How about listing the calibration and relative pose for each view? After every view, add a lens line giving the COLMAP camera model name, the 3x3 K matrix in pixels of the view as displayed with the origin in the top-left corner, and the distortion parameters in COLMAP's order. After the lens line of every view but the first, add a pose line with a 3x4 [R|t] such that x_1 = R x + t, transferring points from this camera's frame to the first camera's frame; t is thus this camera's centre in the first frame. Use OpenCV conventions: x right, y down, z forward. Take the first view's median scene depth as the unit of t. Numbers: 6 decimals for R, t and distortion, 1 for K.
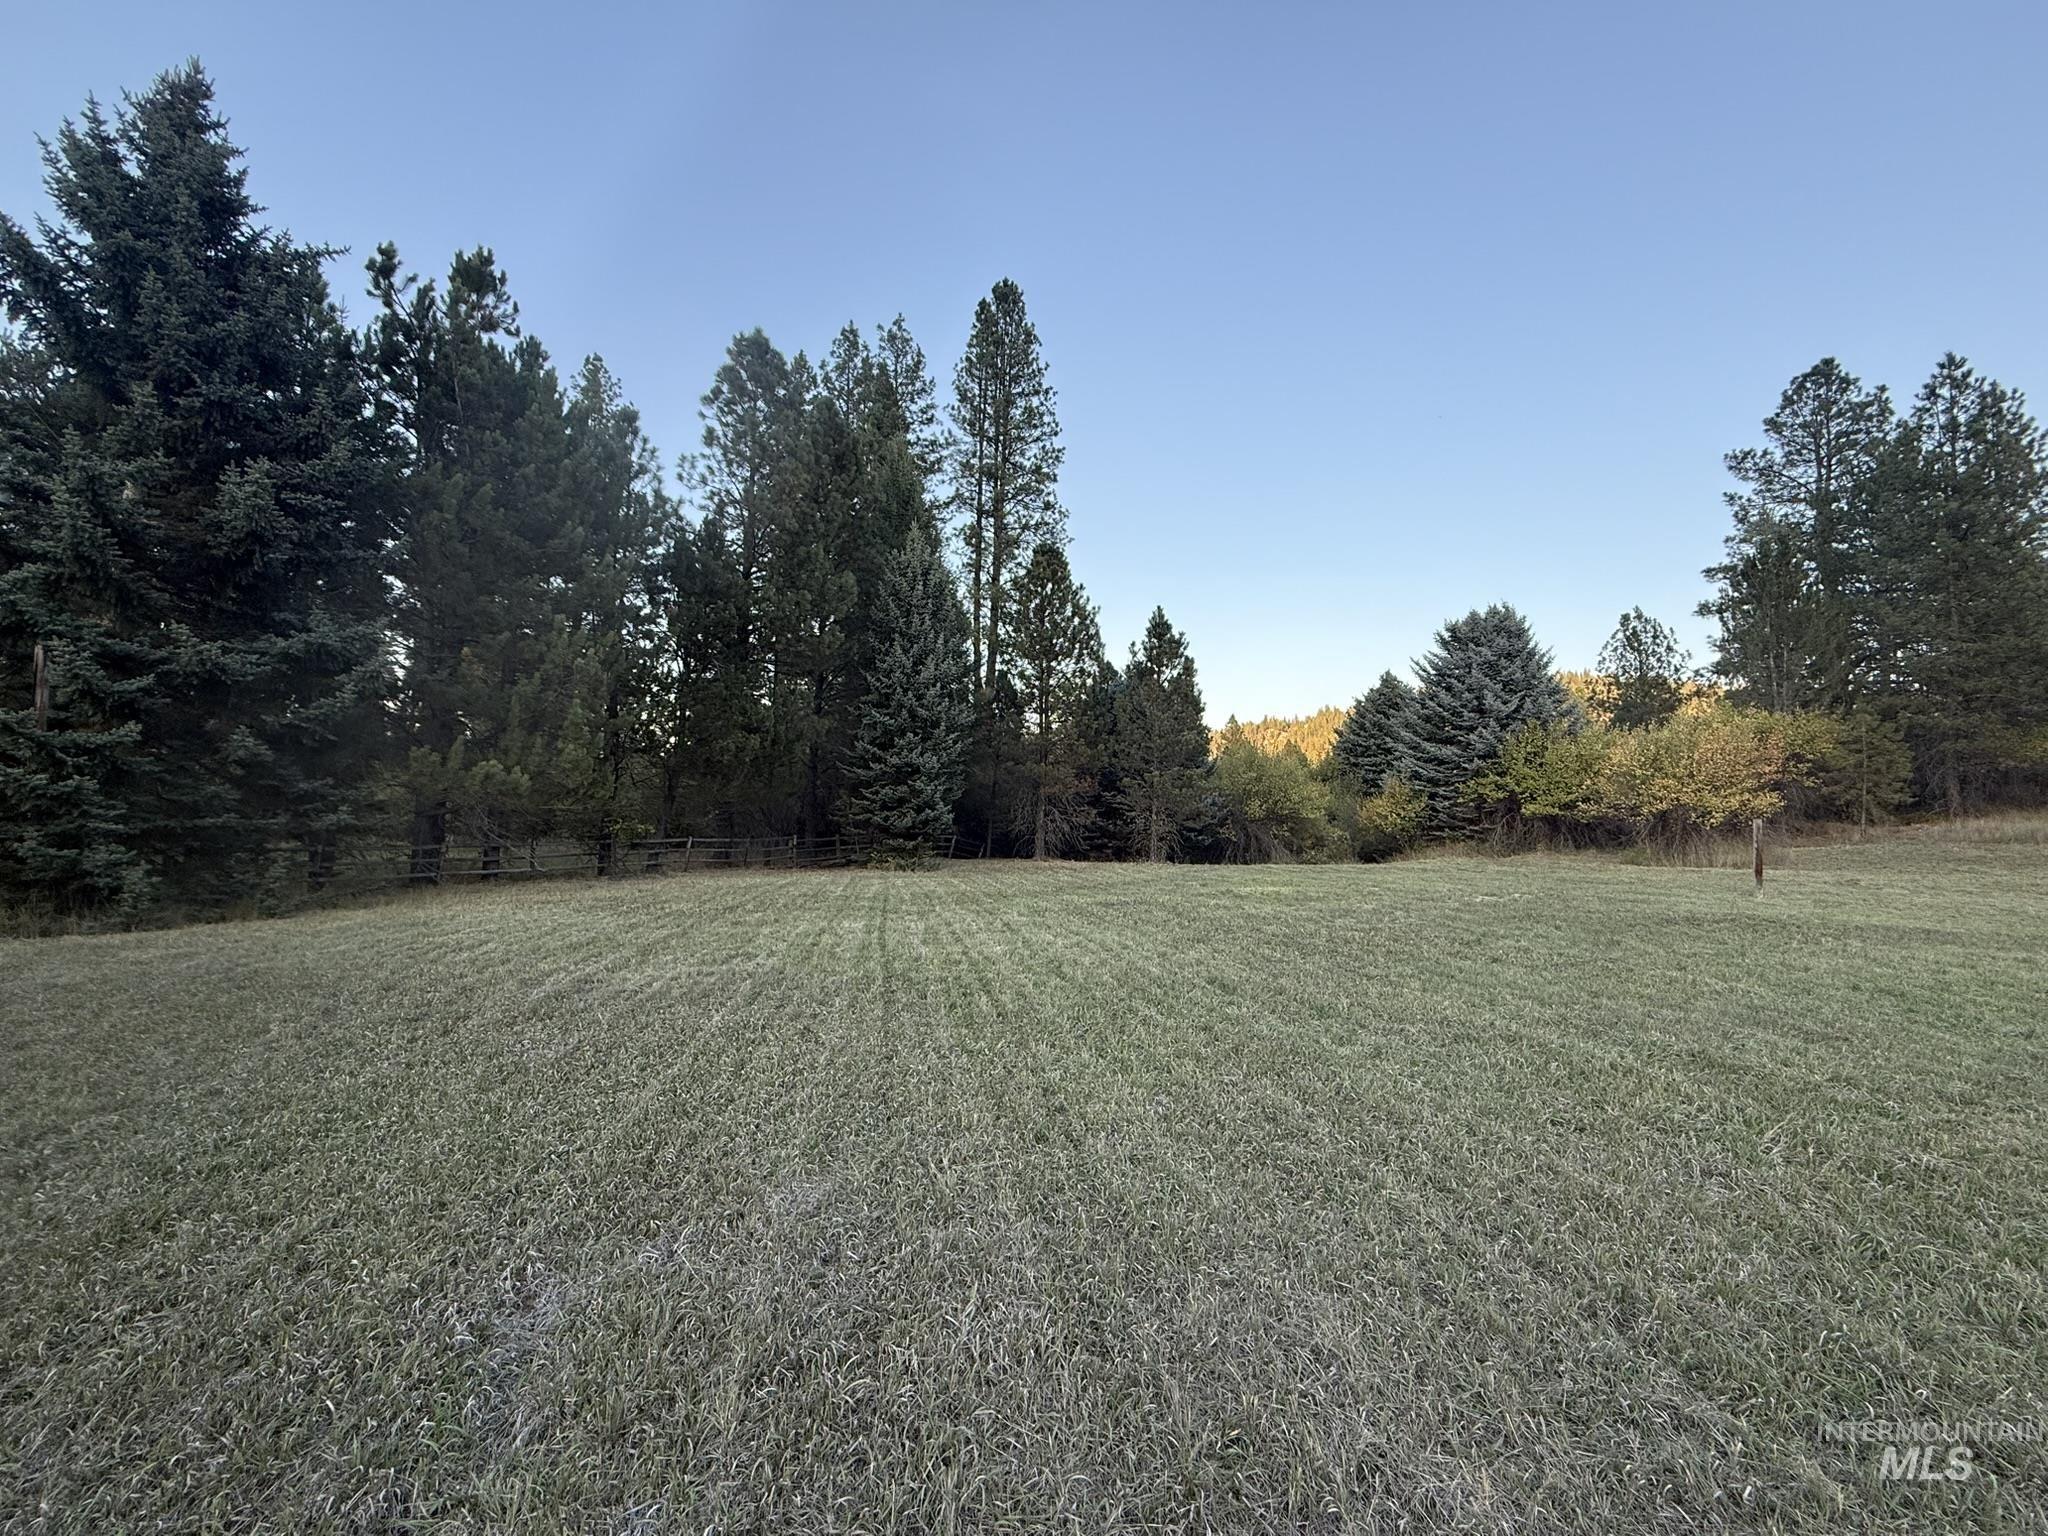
lens RADIAL K [[834.4, 0, 1028.8], [0, 834.4, 770.7], [0, 0, 1]] dist [-0.001256, -0.000274]
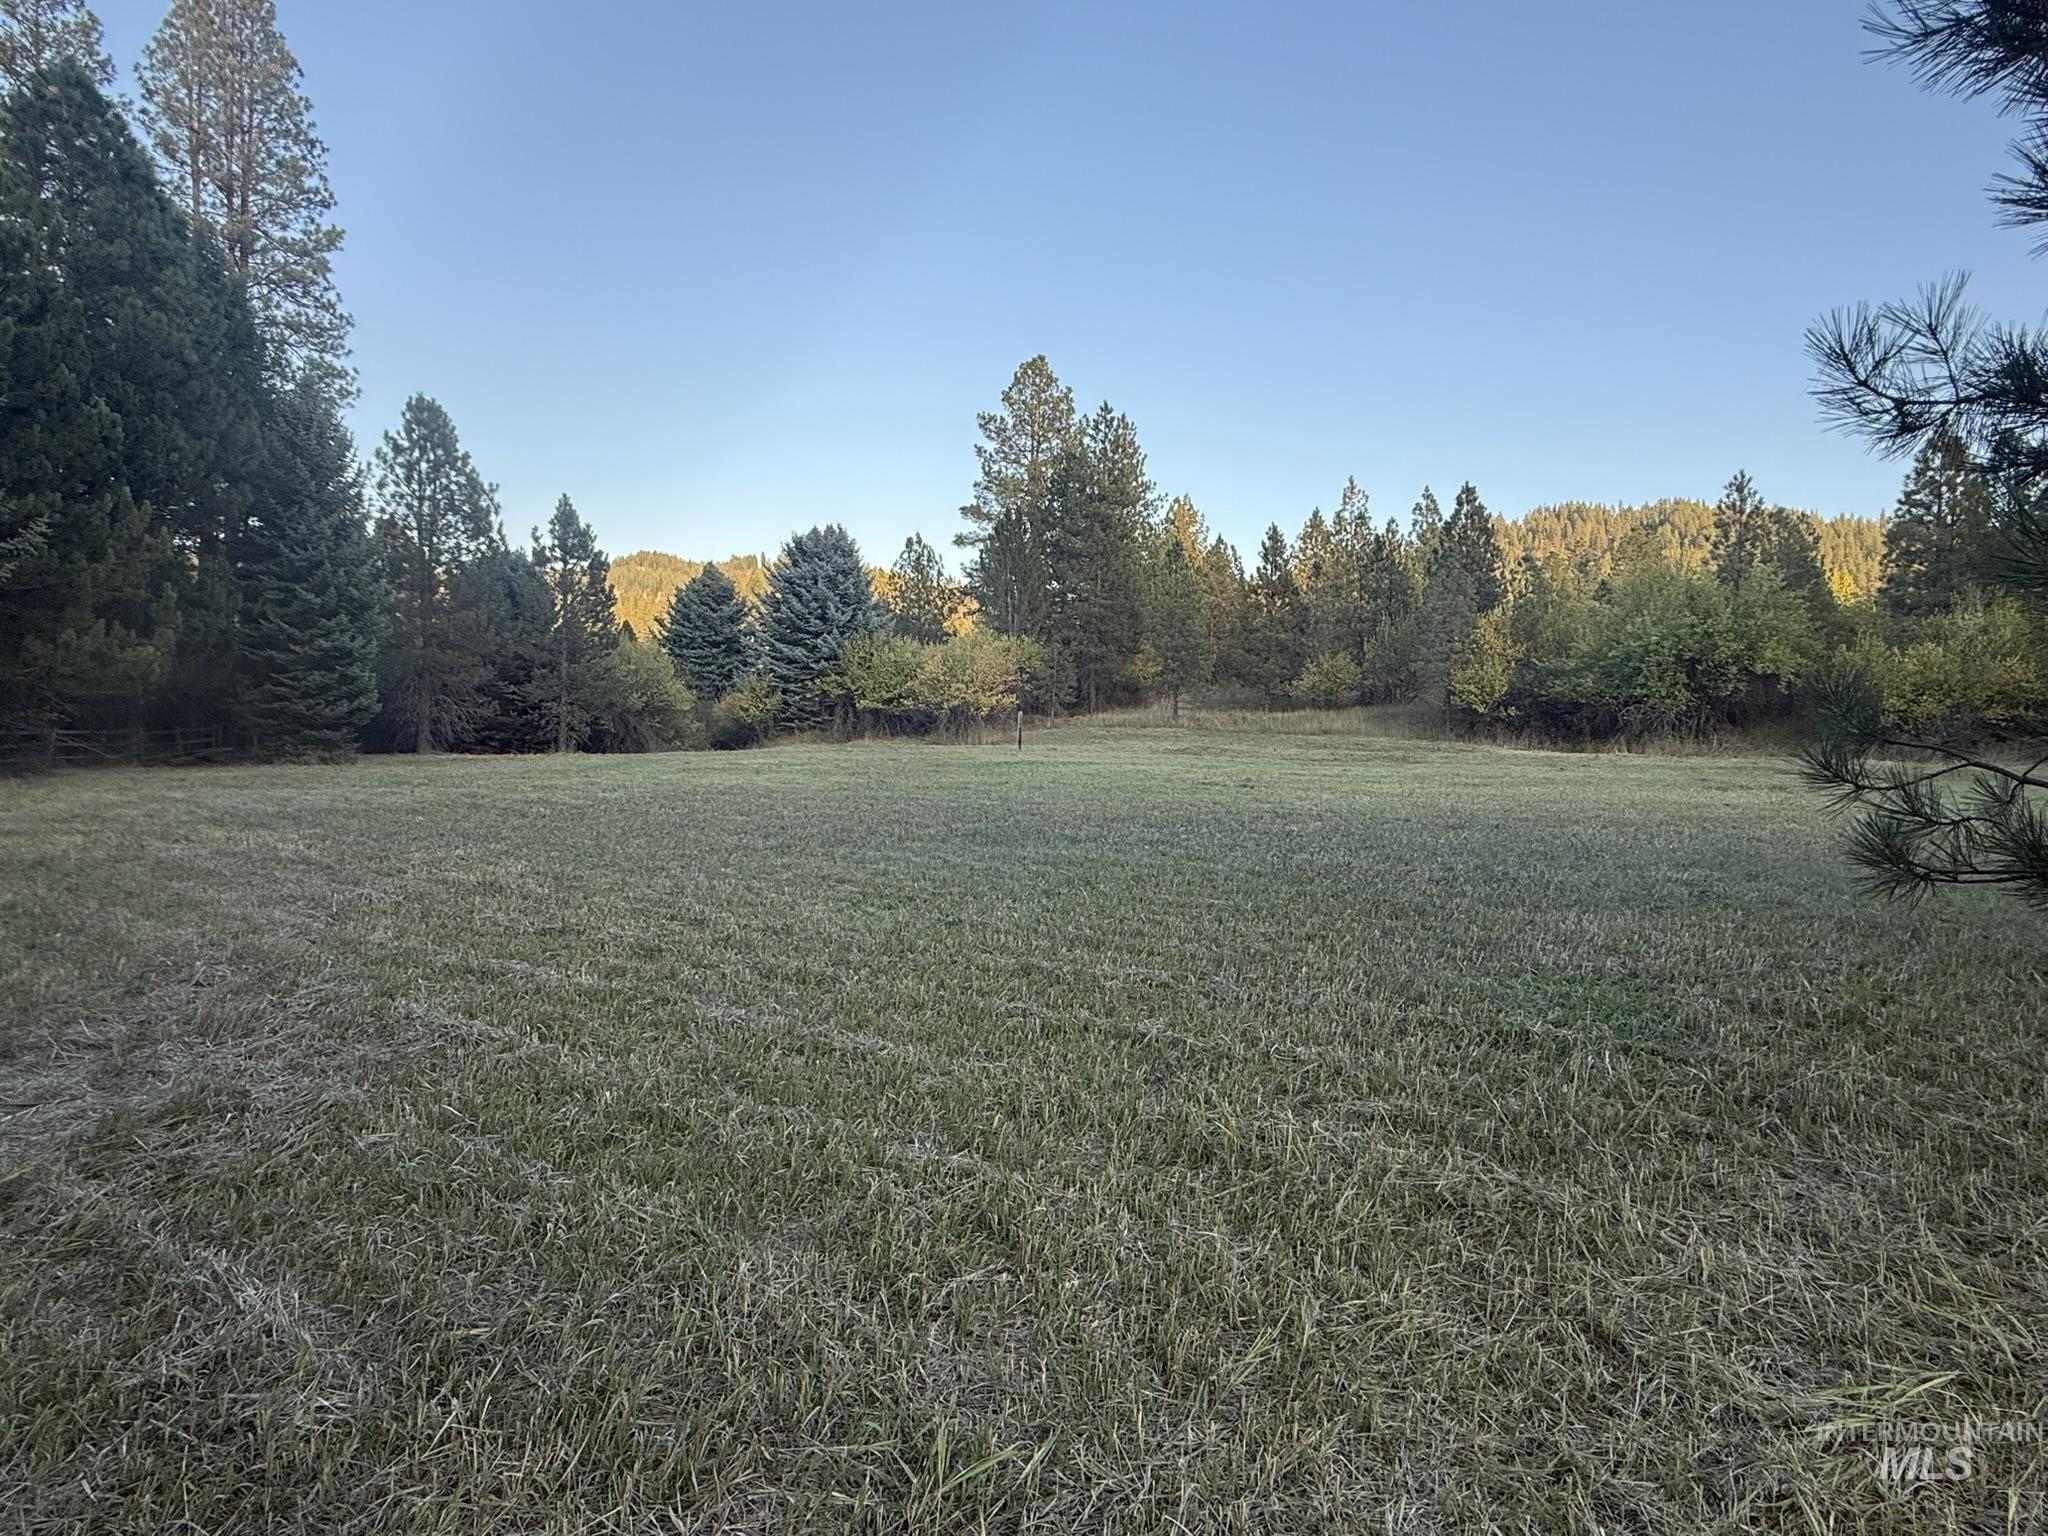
lens RADIAL K [[1083.5, 0, 1020.1], [0, 1083.5, 763.9], [0, 0, 1]] dist [0.000182, 0.001130]
pose [[0.710884, -0.029363, 0.702697, -0.380138], [-0.043566, 0.995371, 0.085666, -0.013549], [-0.701959, -0.091512, 0.706314, -0.318600]]
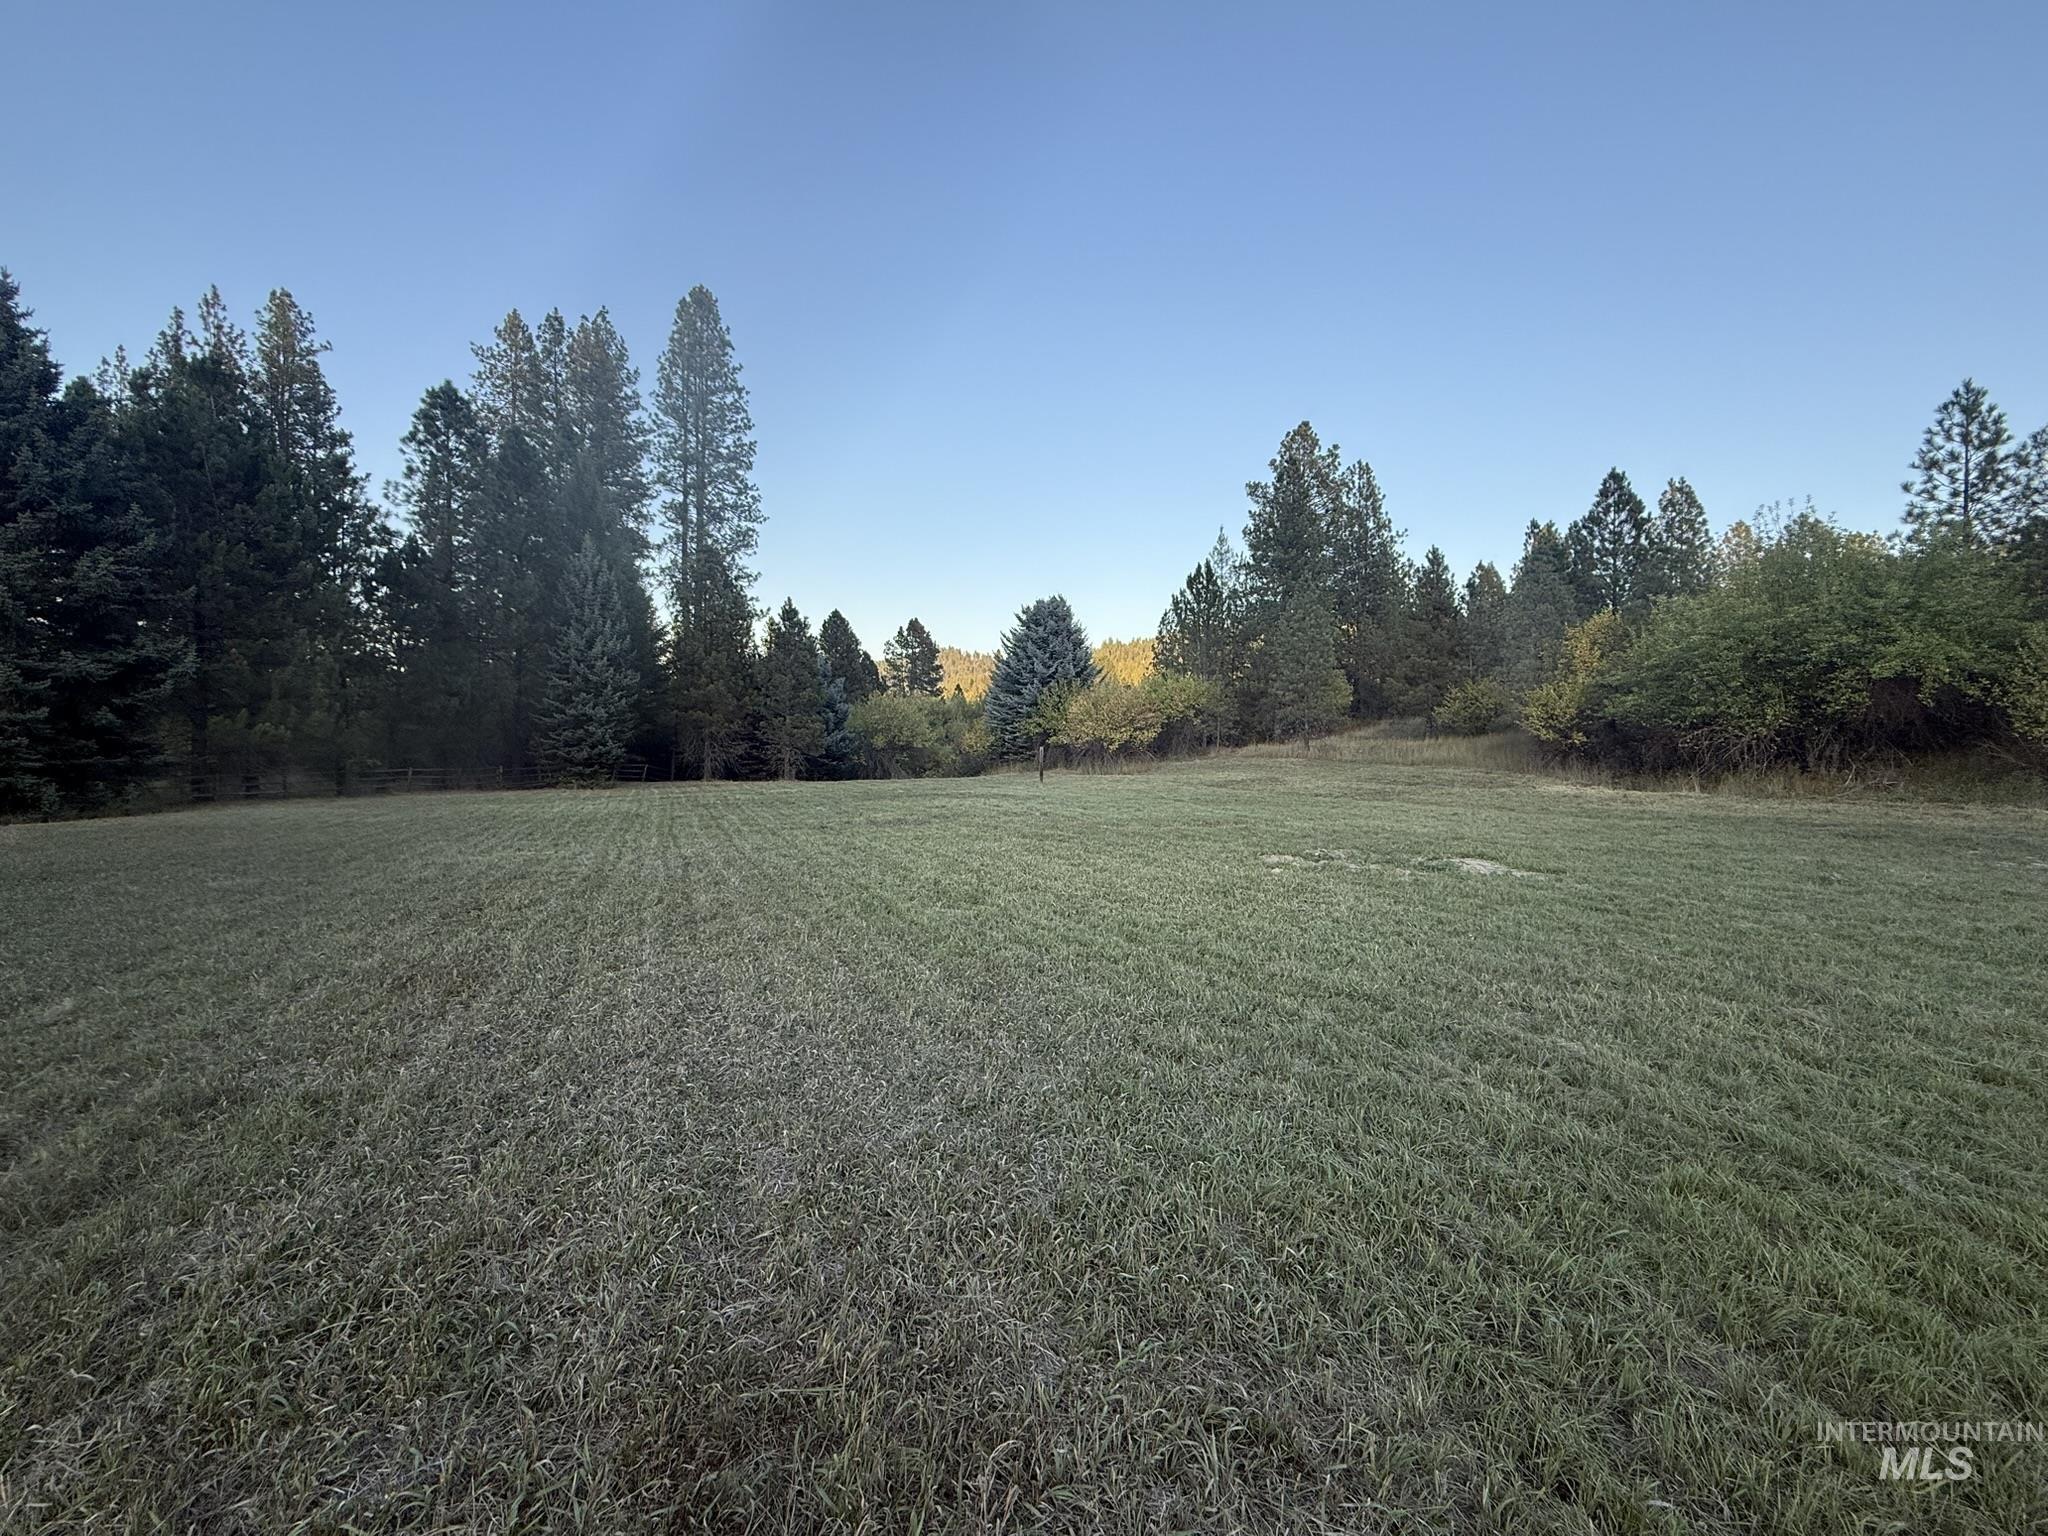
lens RADIAL K [[834.4, 0, 1029.2], [0, 834.4, 769.8], [0, 0, 1]] dist [-0.001256, -0.000274]
pose [[0.971838, -0.019528, 0.234840, 0.218271], [-0.000188, 0.996496, 0.083641, -0.027801], [-0.235650, -0.081329, 0.968429, -0.477372]]
